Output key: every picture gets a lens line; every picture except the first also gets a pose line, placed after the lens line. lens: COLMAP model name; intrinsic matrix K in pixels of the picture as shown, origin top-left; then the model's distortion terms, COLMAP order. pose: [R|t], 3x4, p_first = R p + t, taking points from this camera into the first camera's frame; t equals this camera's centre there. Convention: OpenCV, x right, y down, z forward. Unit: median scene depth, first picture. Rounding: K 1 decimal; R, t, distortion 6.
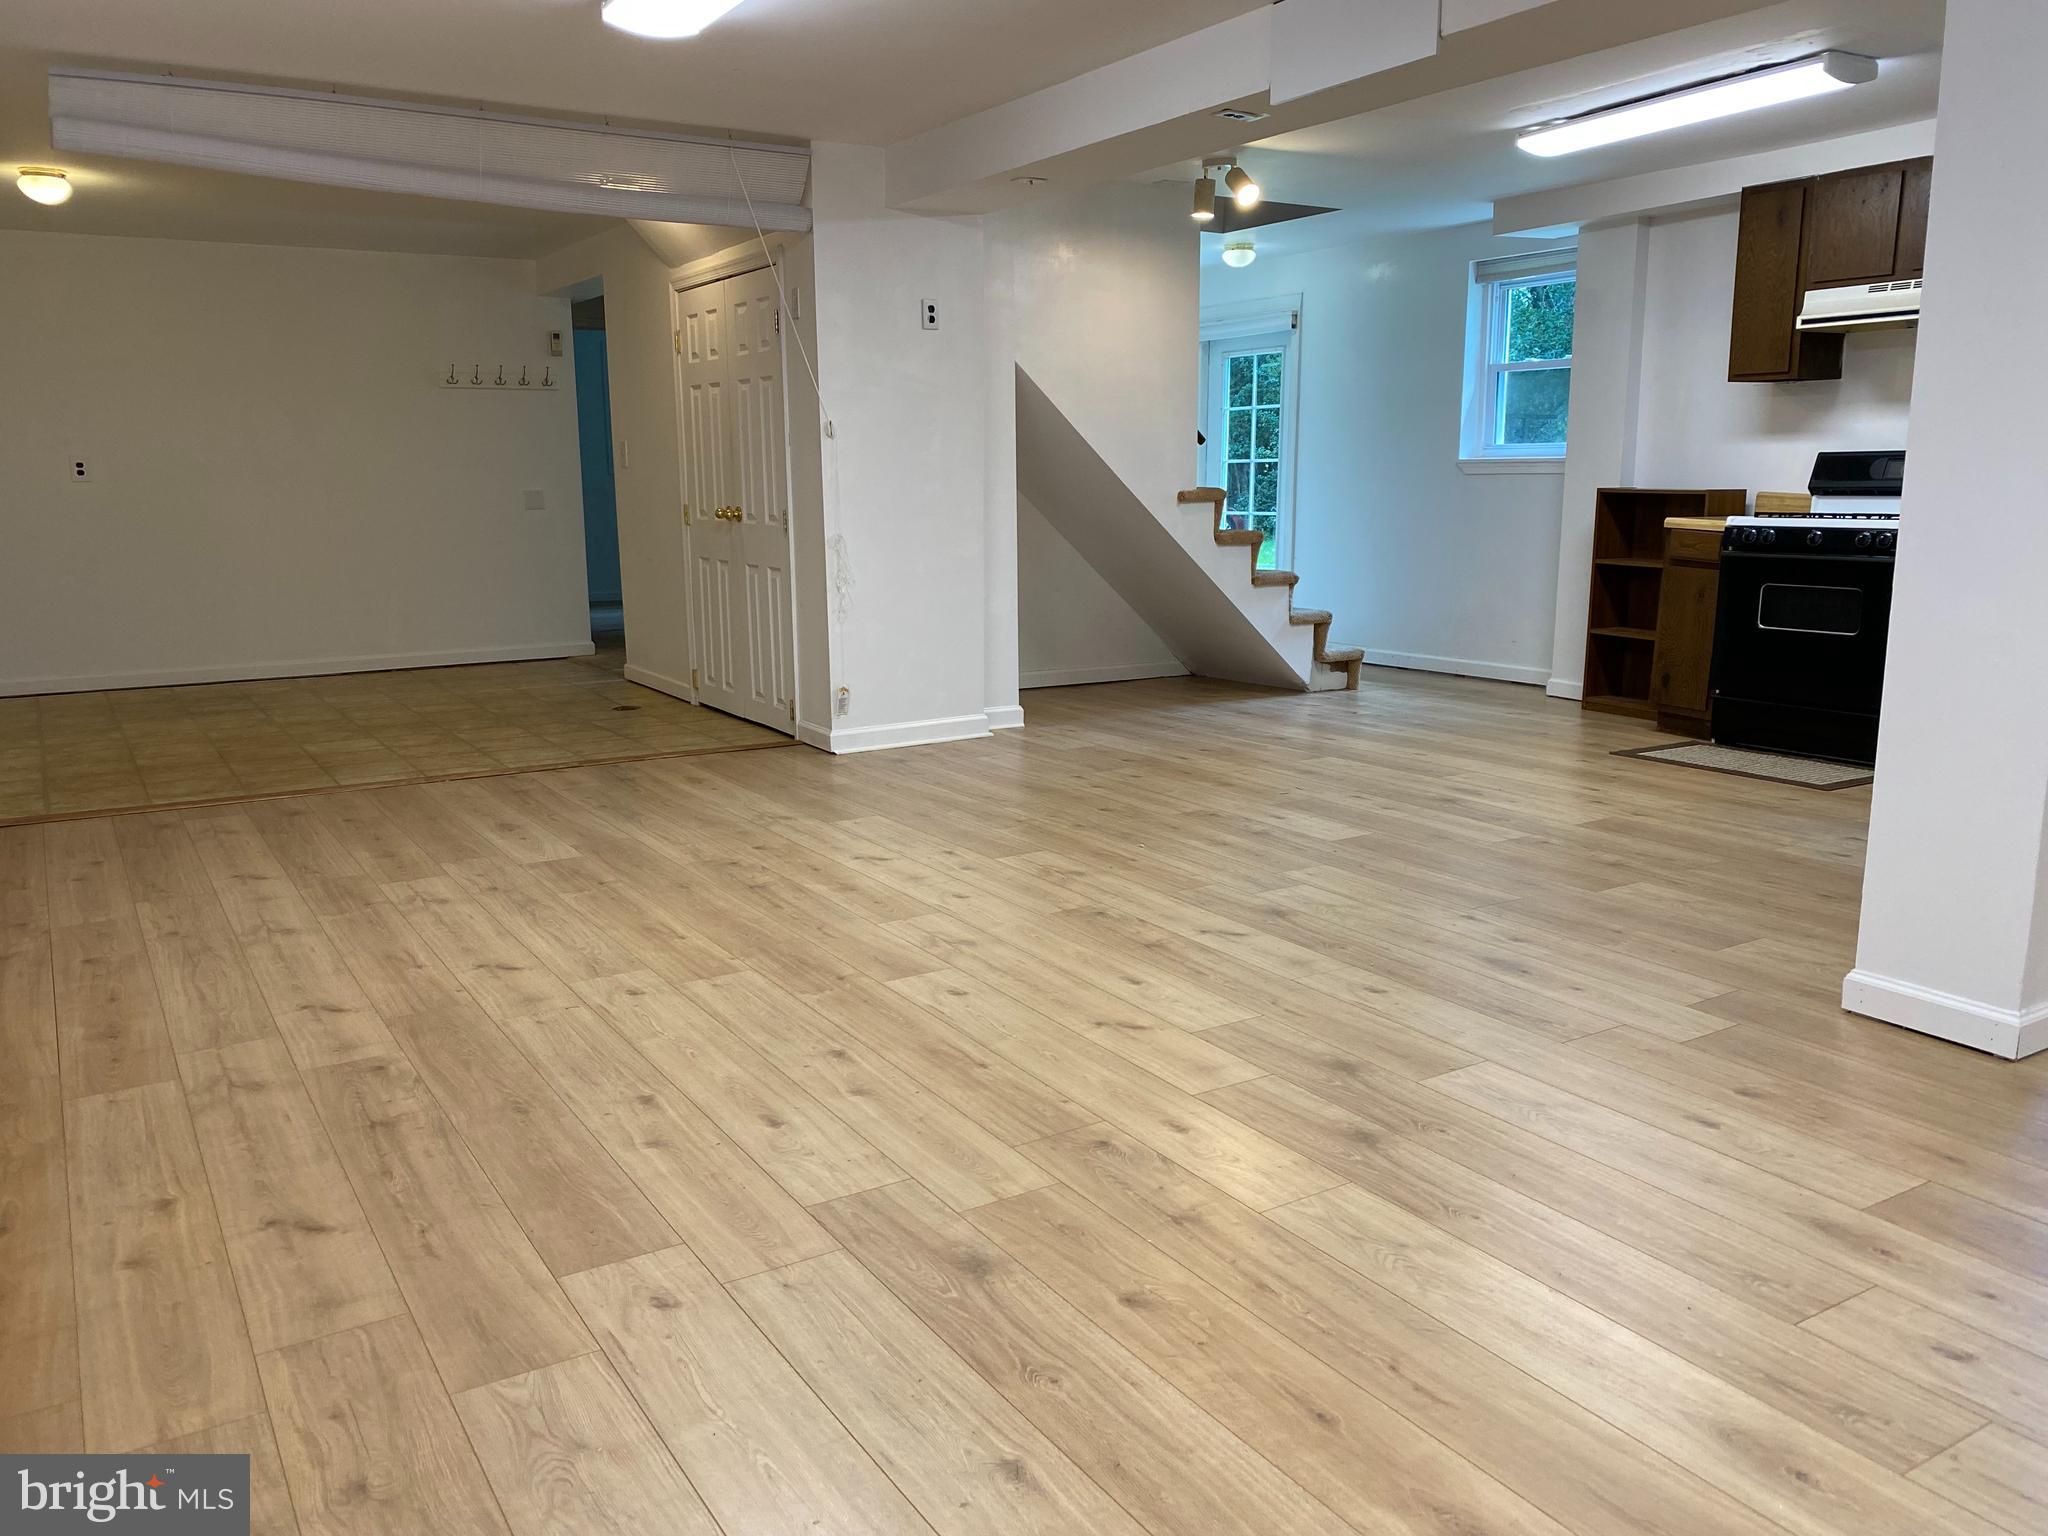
lens RADIAL K [[1553.3, 0, 1024.0], [0, 1553.3, 768.0], [0, 0, 1]] dist [0.108988, -0.236655]
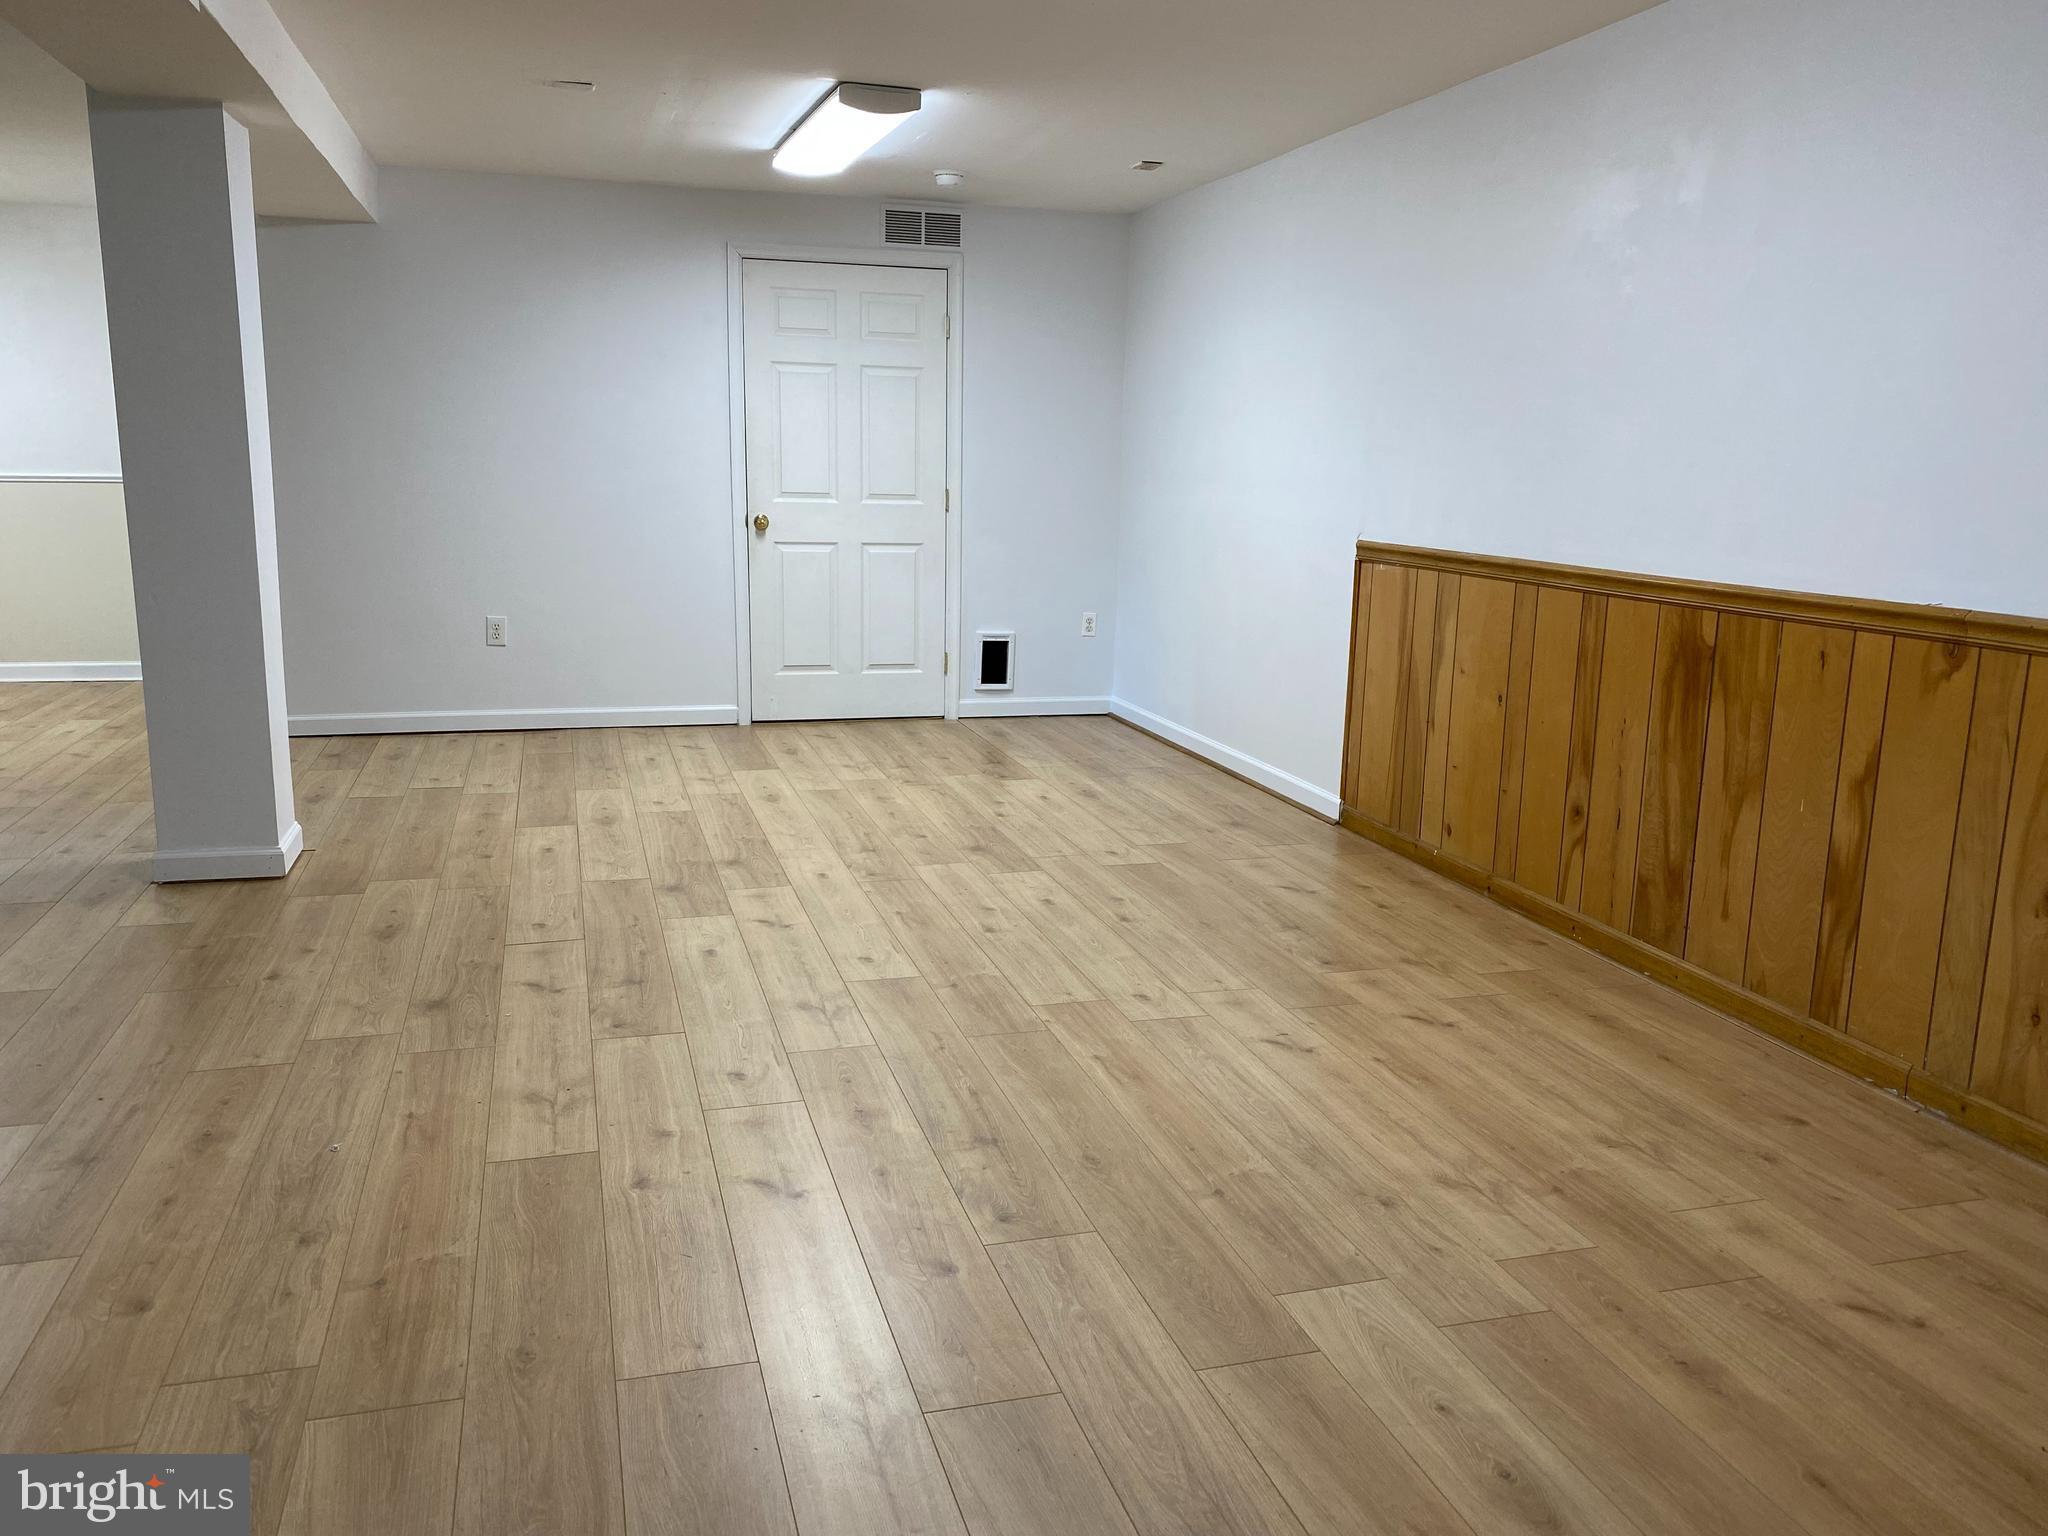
lens RADIAL K [[1560.8, 0, 1015.6], [0, 1560.8, 764.7], [0, 0, 1]] dist [0.107049, -0.160830]
pose [[-0.961606, -0.061726, 0.267403, -0.447617], [0.043106, 0.928310, 0.369300, -0.408874], [-0.271029, 0.366648, -0.890007, 1.943364]]
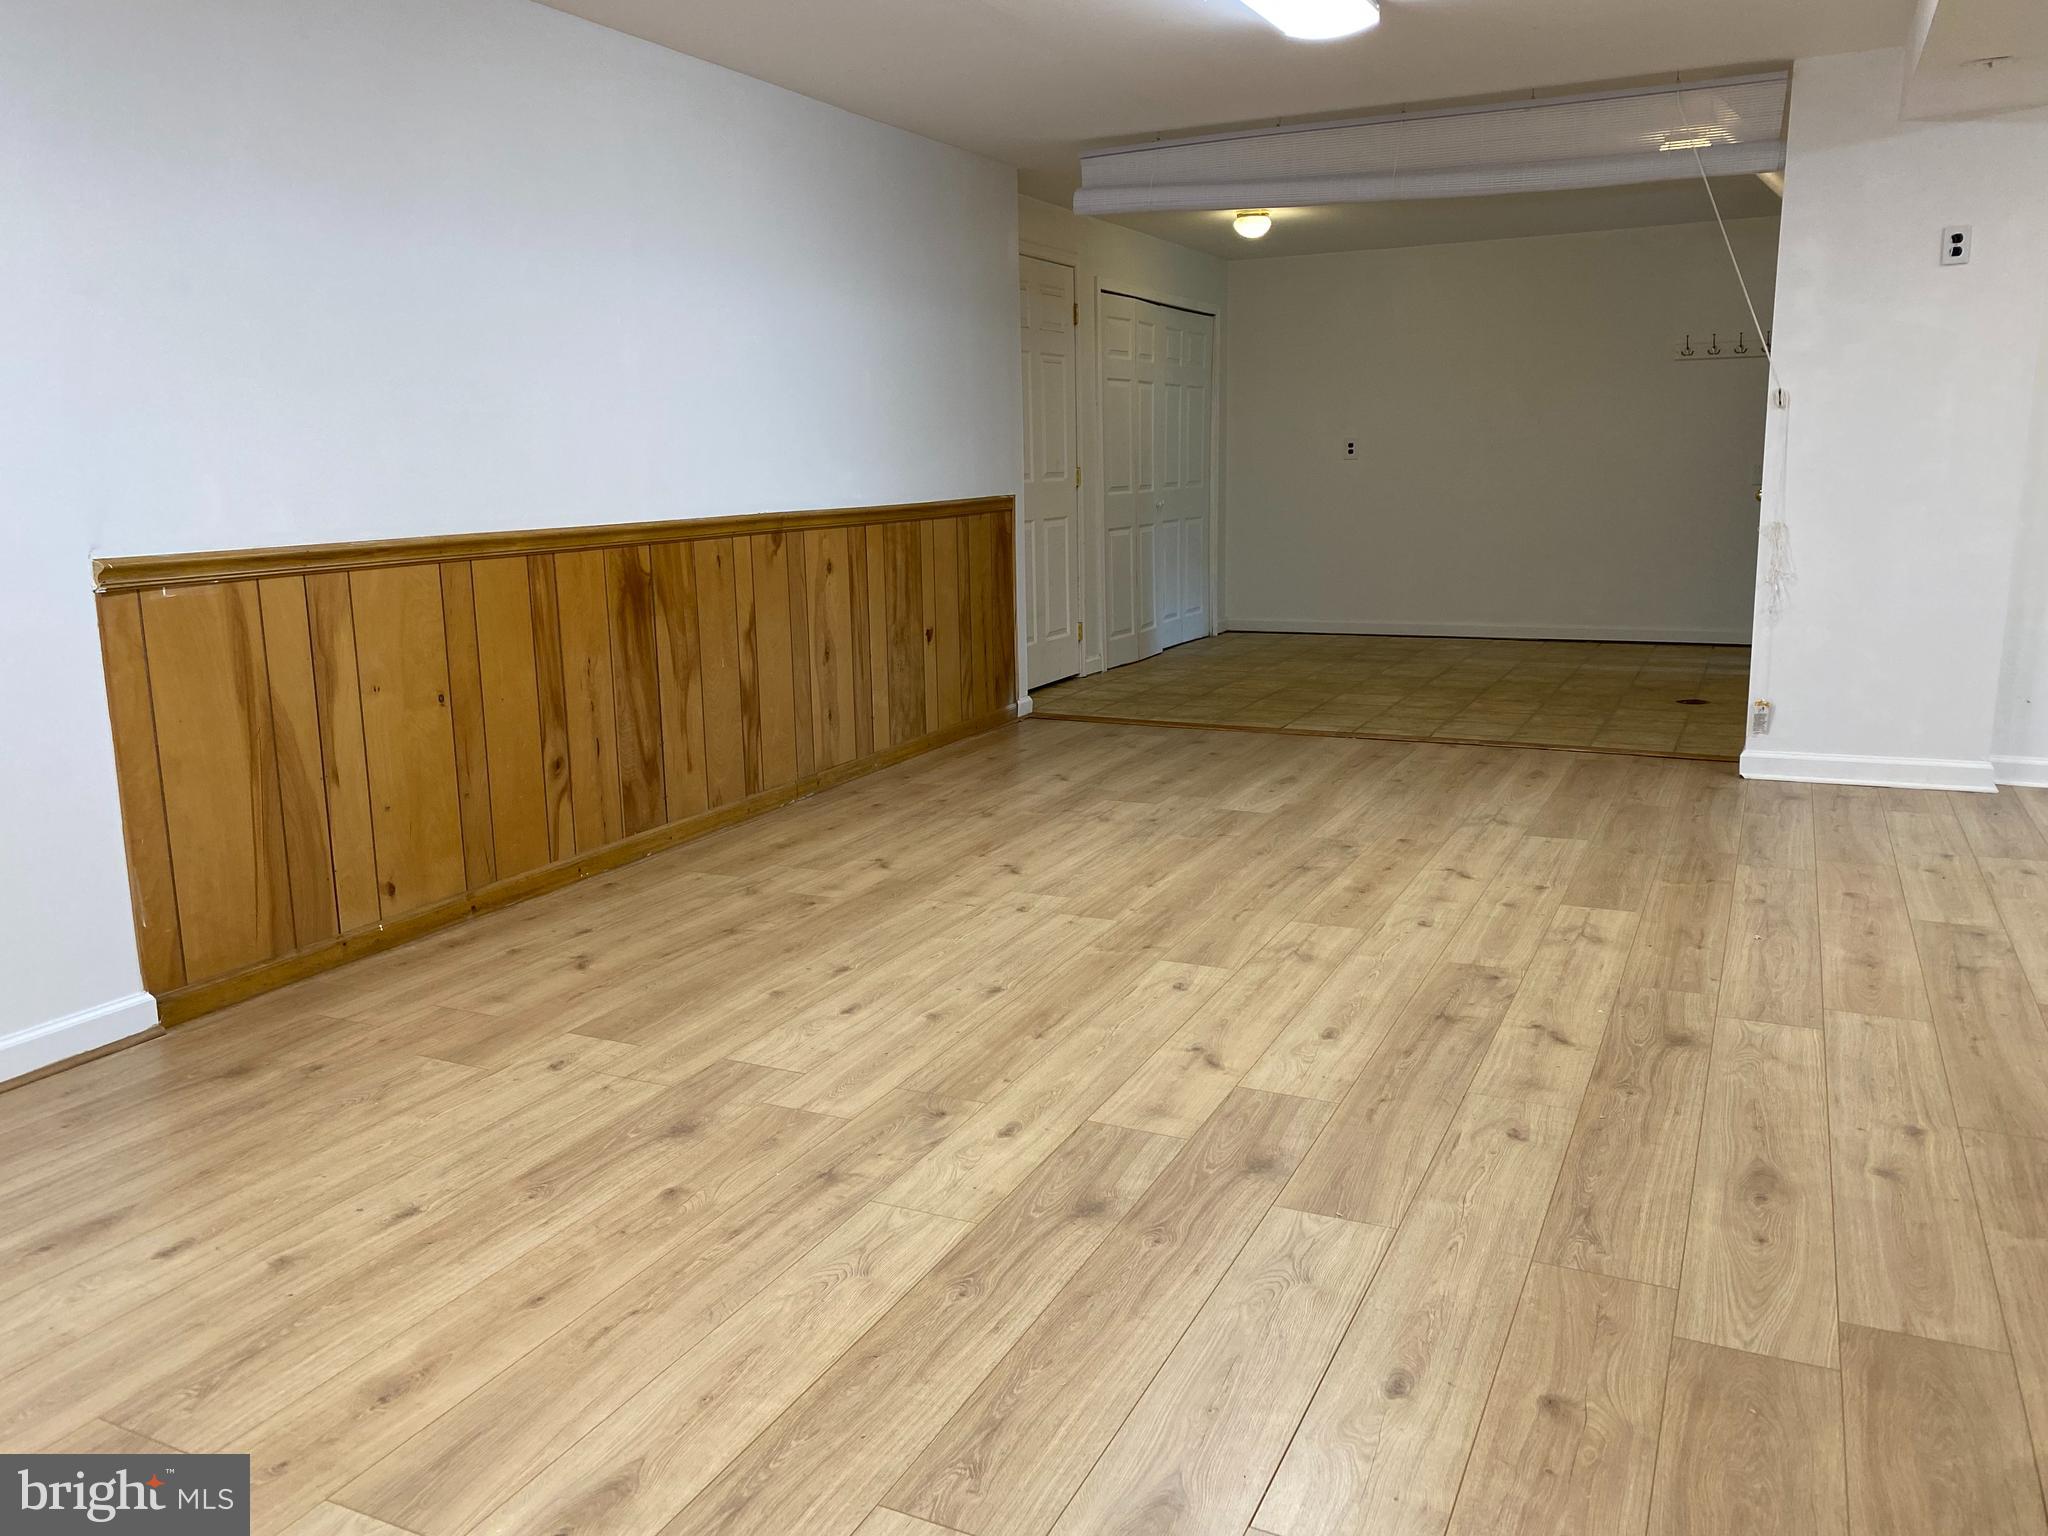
lens RADIAL K [[1560.8, 0, 1015.6], [0, 1560.8, 764.7], [0, 0, 1]] dist [0.107049, -0.160830]
pose [[0.531609, 0.163117, -0.831135, 0.718182], [-0.145958, 0.984243, 0.099808, -0.081928], [0.834319, 0.068252, 0.547041, 0.348871]]
